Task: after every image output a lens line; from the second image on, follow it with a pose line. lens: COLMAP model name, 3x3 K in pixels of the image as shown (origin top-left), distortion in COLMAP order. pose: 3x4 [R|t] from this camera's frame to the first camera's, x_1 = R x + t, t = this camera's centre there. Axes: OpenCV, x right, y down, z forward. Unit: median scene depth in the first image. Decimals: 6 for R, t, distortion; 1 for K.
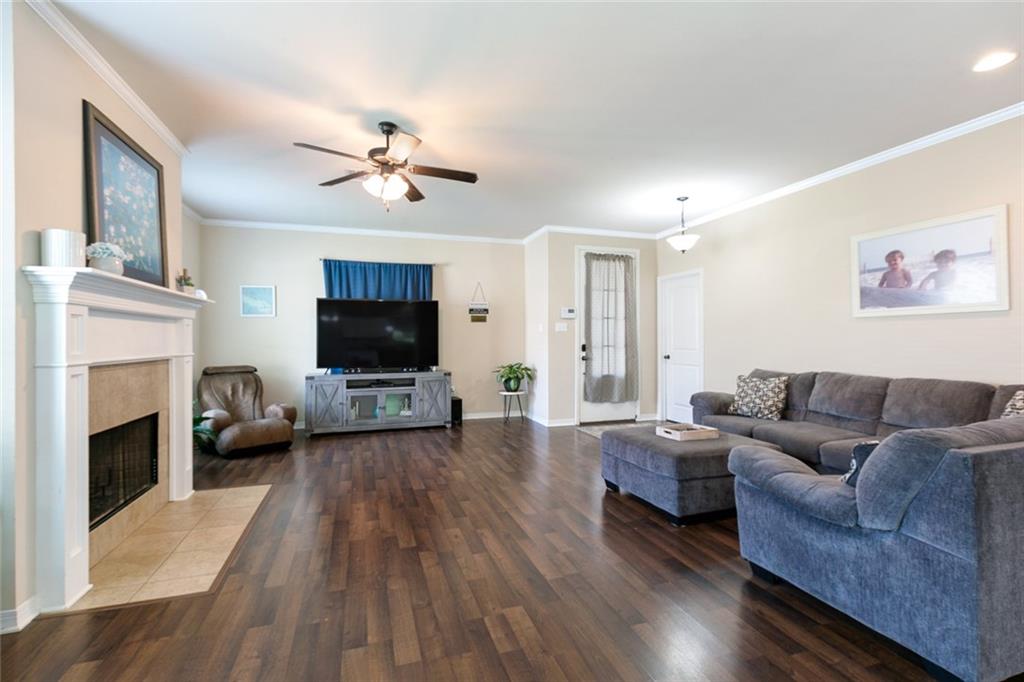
lens RADIAL K [[457.9, 0, 512.0], [0, 457.9, 341.0], [0, 0, 1]] dist [0.000353, -0.000008]
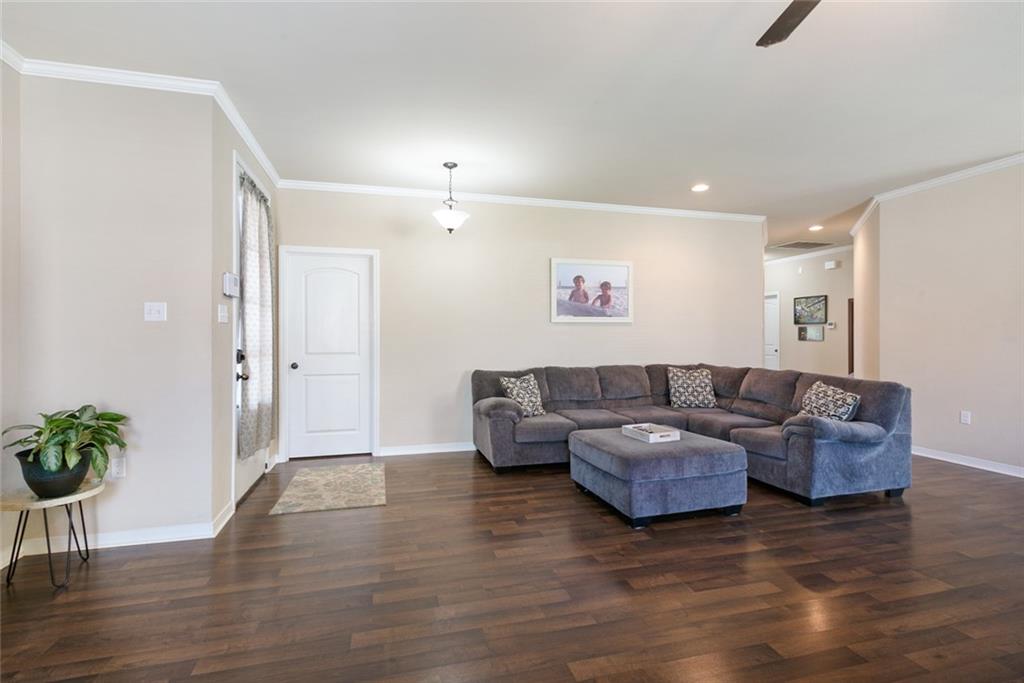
lens RADIAL K [[457.9, 0, 512.0], [0, 457.9, 341.5], [0, 0, 1]] dist [0.000353, -0.000008]
pose [[0.065181, -0.001723, 0.997872, -0.549266], [0.005429, 0.999984, 0.001372, -0.000826], [-0.997859, 0.005328, 0.065190, 1.087458]]
